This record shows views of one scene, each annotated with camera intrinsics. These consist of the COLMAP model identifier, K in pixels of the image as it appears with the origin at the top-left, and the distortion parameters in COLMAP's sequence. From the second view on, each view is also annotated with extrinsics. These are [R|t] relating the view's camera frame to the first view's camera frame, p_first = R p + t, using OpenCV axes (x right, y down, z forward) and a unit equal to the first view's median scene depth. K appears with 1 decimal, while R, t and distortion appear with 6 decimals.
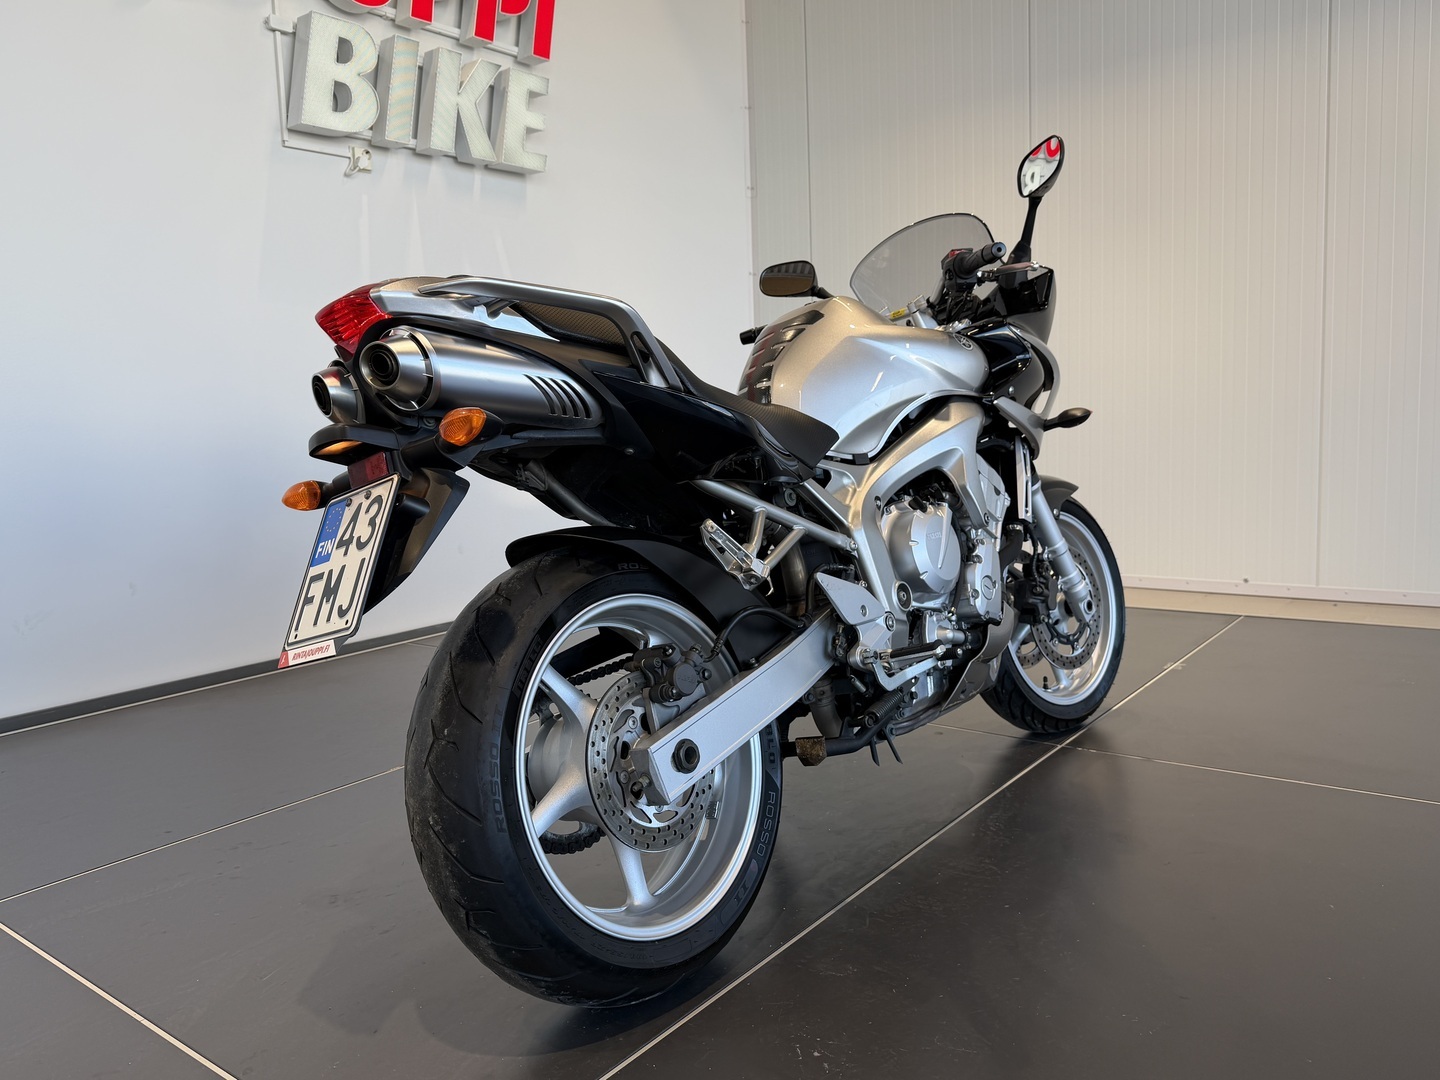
lens RADIAL K [[1101.5, 0, 720.1], [0, 1101.5, 539.2], [0, 0, 1]] dist [-0.006738, -0.003160]
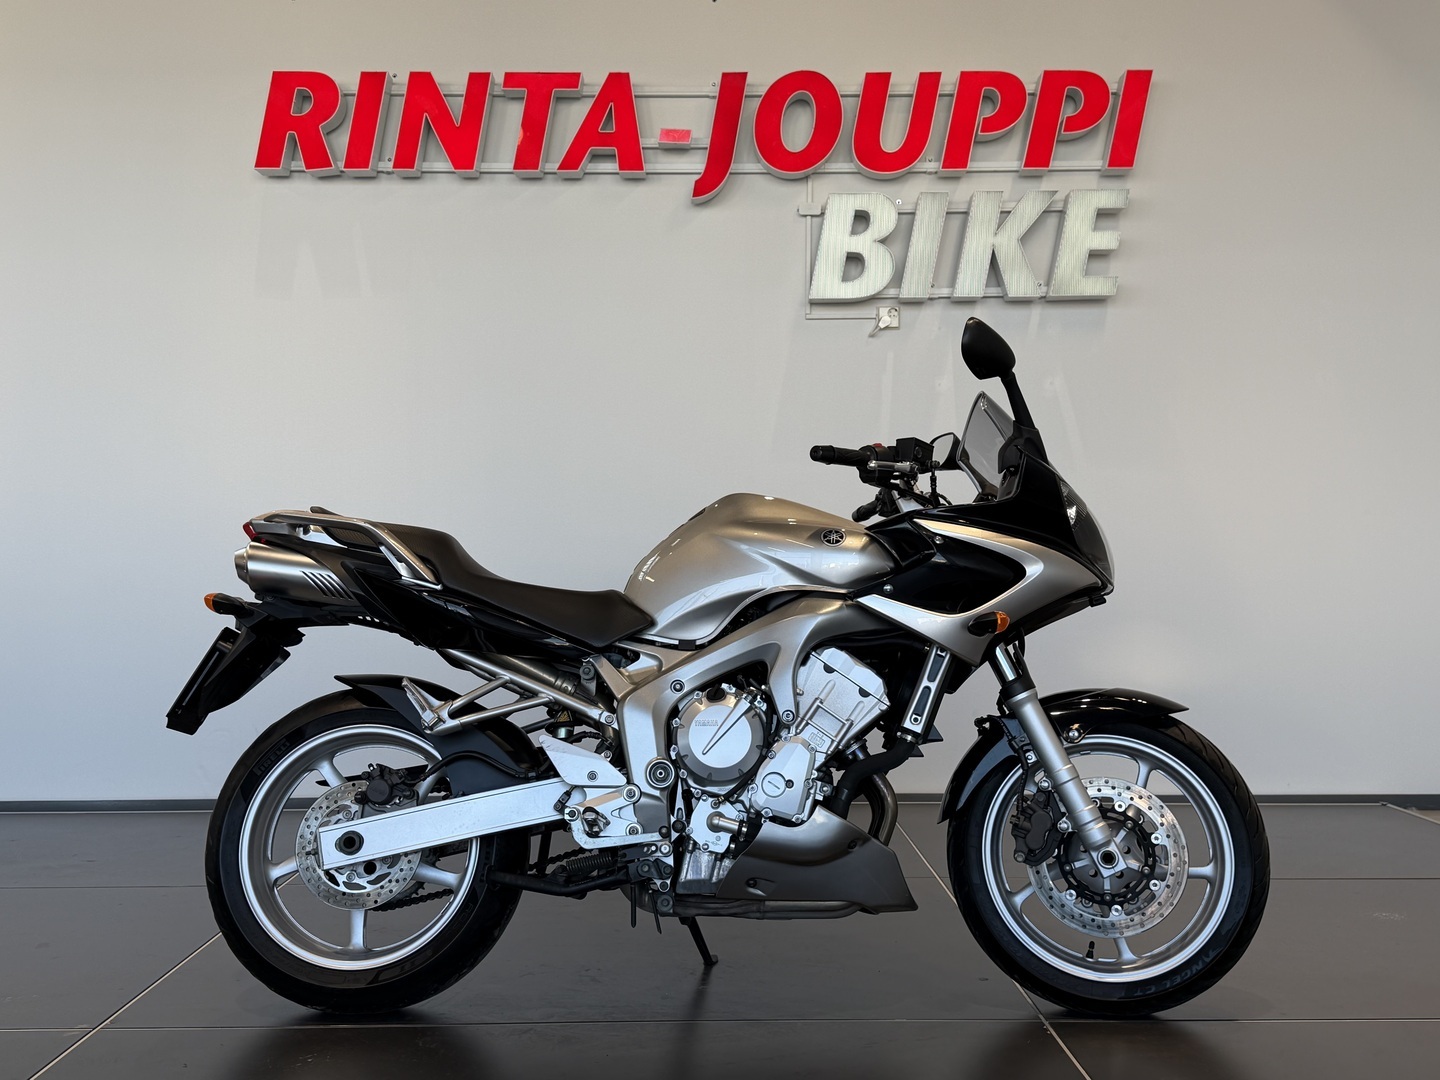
lens RADIAL K [[1524.6, 0, 718.0], [0, 1524.6, 535.8], [0, 0, 1]] dist [0.089552, 0.000000]
pose [[0.615502, 0.021053, -0.787854, 0.730767], [-0.107772, 0.992501, -0.057673, -0.052774], [0.780732, 0.120406, 0.613156, 0.045313]]
